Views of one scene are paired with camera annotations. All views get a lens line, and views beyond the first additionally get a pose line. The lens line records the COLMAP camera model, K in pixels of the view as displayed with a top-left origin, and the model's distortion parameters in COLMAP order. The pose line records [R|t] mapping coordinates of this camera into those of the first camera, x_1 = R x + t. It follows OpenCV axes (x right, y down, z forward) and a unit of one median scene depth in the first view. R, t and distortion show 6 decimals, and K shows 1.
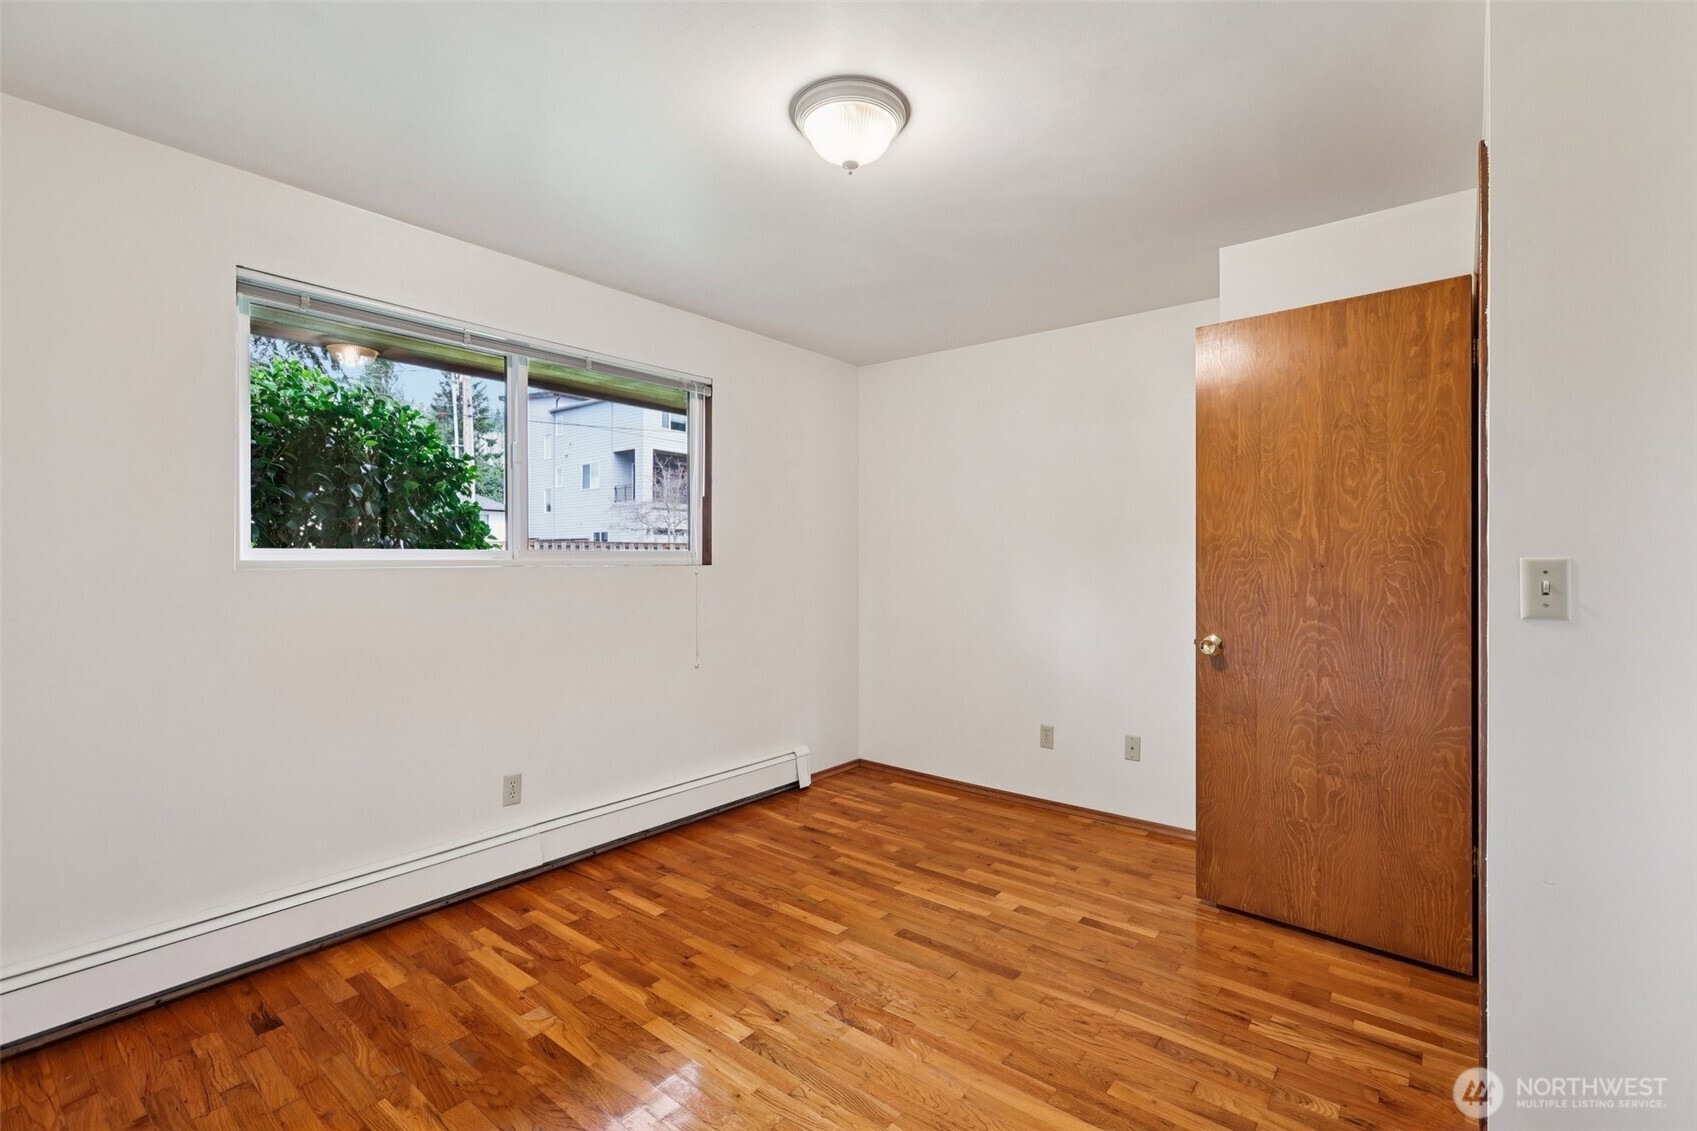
lens RADIAL K [[759.3, 0, 864.2], [0, 759.3, 559.8], [0, 0, 1]] dist [-0.001139, 0.003376]
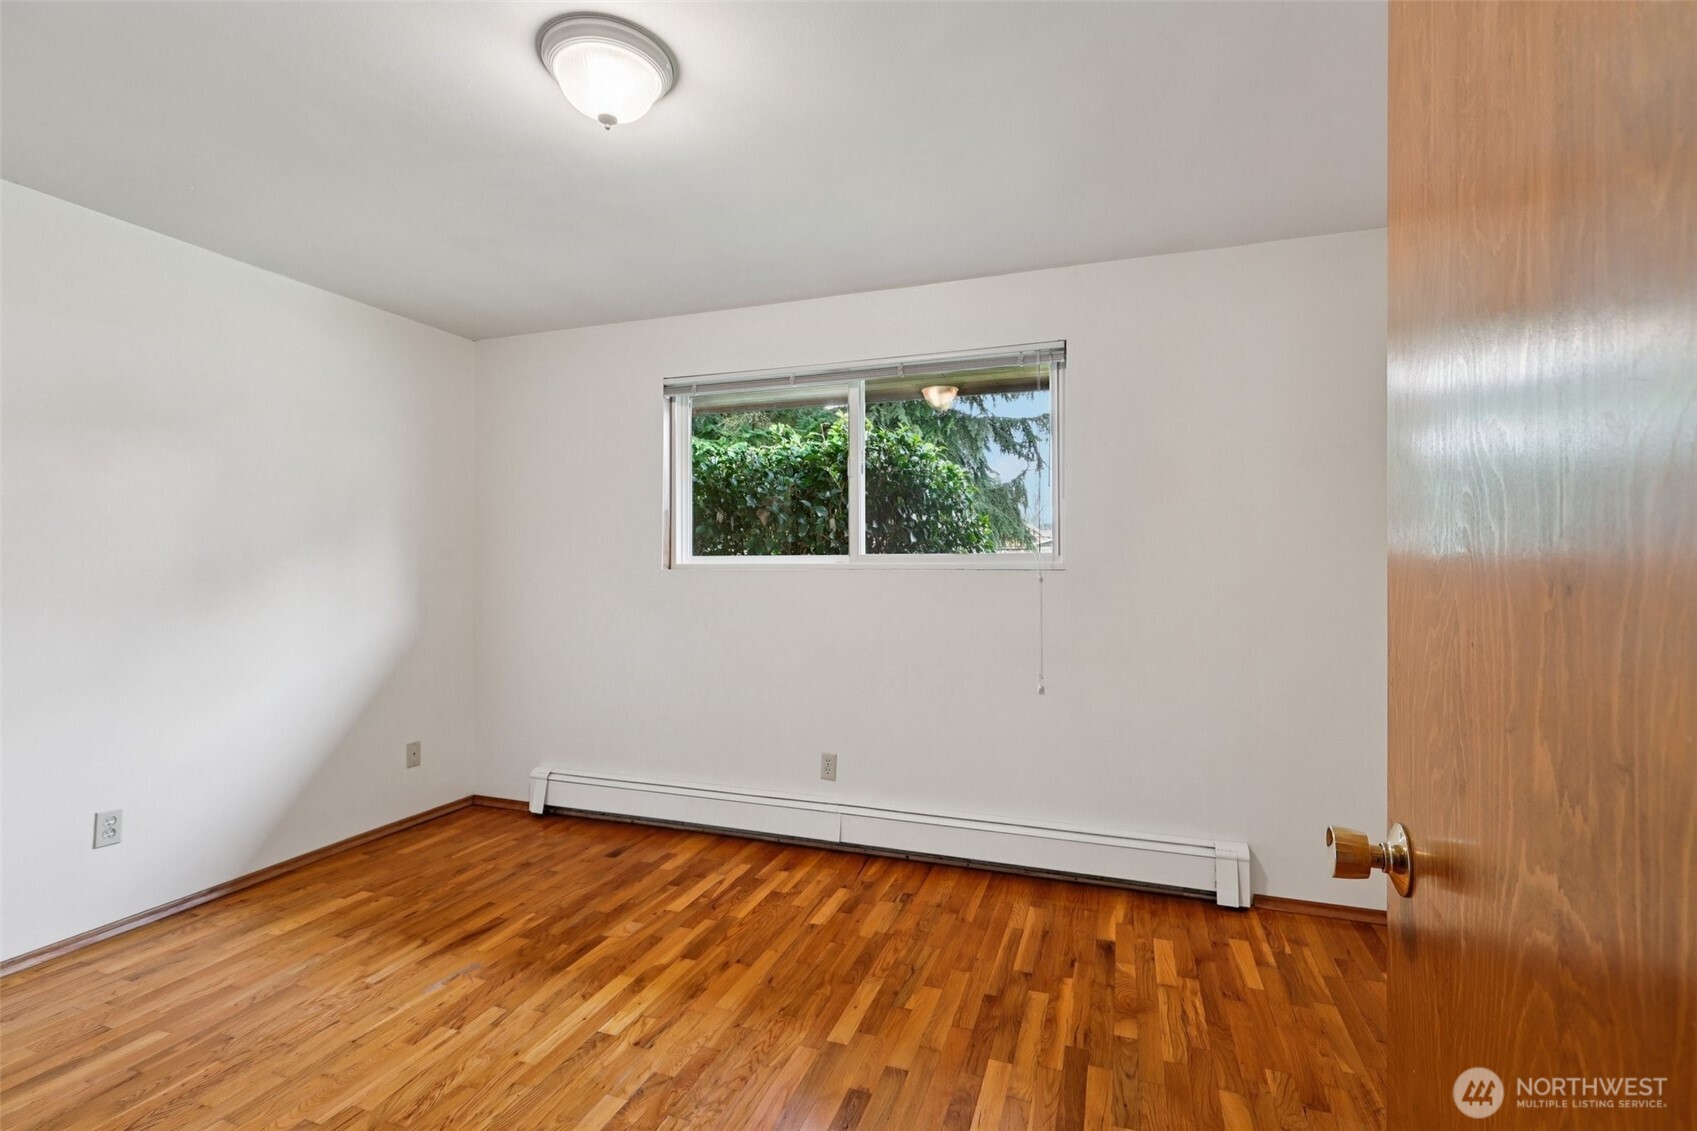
lens RADIAL K [[759.3, 0, 853.7], [0, 759.3, 567.1], [0, 0, 1]] dist [-0.001139, 0.003376]
pose [[0.326383, 0.005866, -0.945219, 0.675048], [0.000795, 0.999979, 0.006481, -0.003476], [0.945237, -0.002867, 0.326372, 0.725136]]
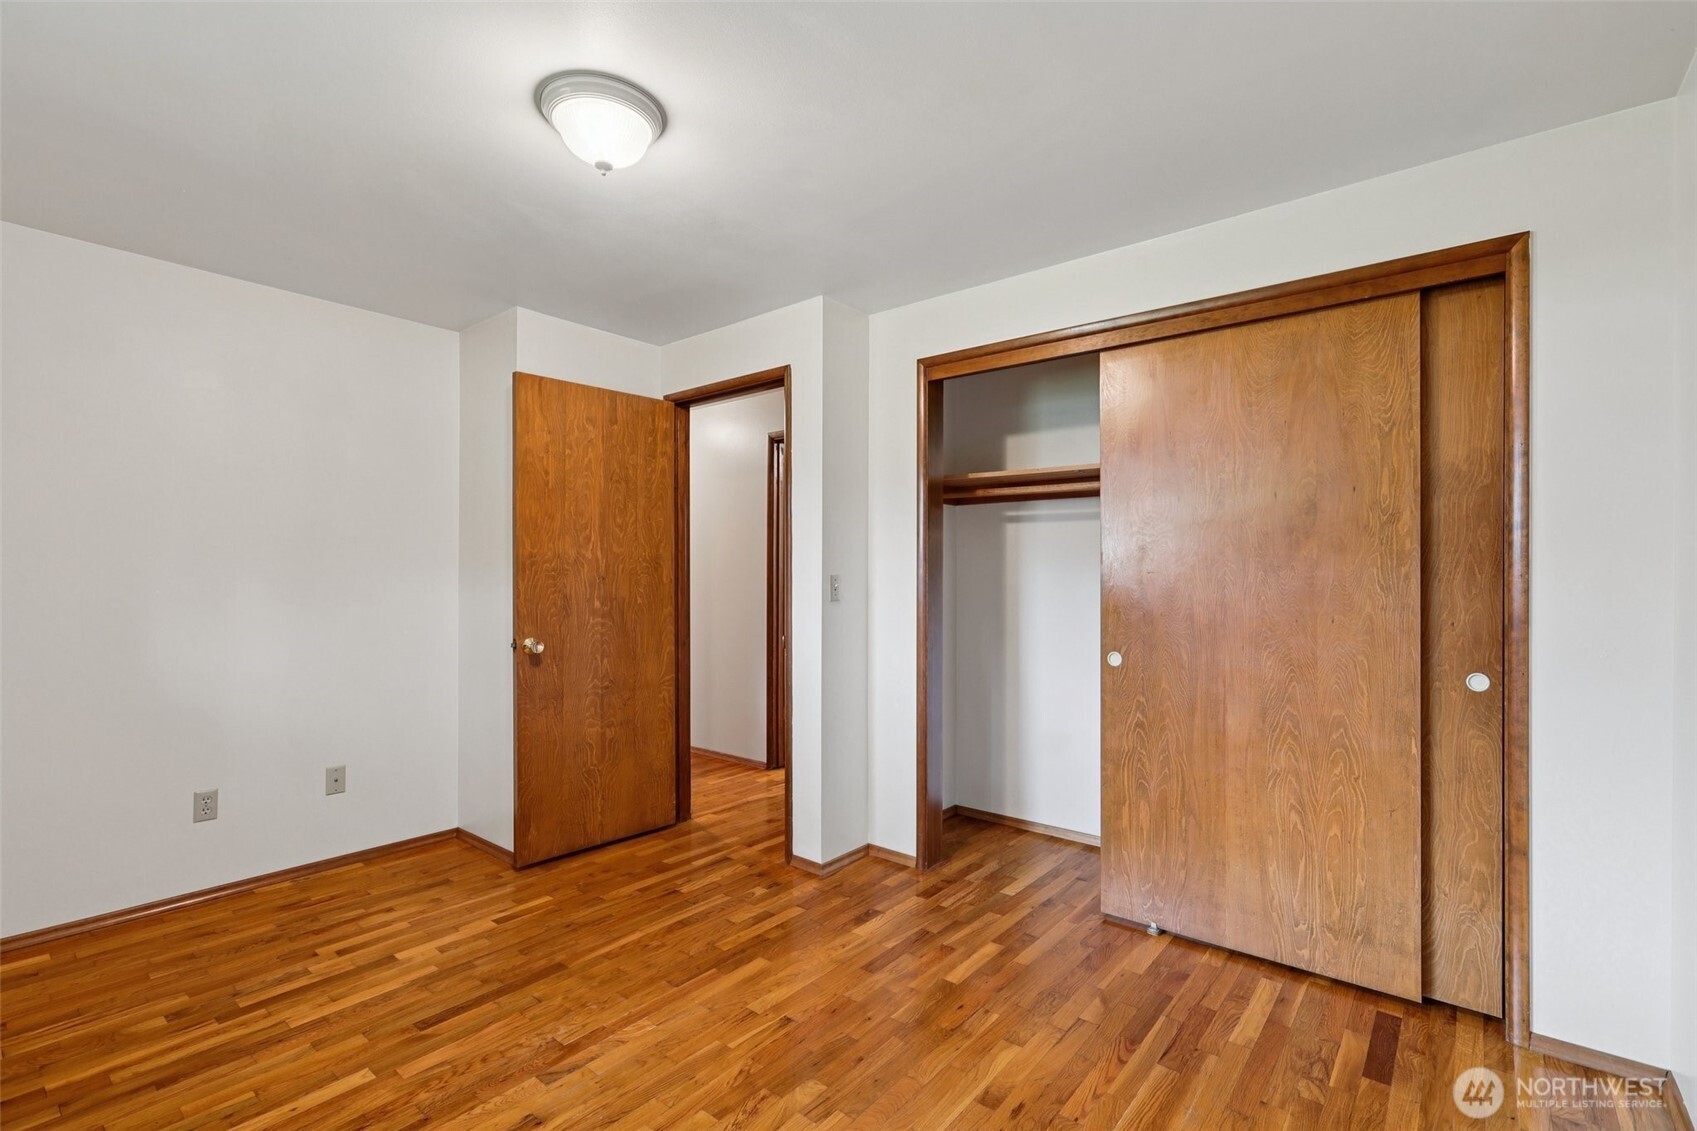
lens RADIAL K [[759.3, 0, 843.8], [0, 759.3, 572.5], [0, 0, 1]] dist [-0.001139, 0.003376]
pose [[0.034930, -0.001255, 0.999389, -0.722538], [-0.001412, 0.999998, 0.001305, -0.004578], [-0.999389, -0.001456, 0.034928, 0.484595]]
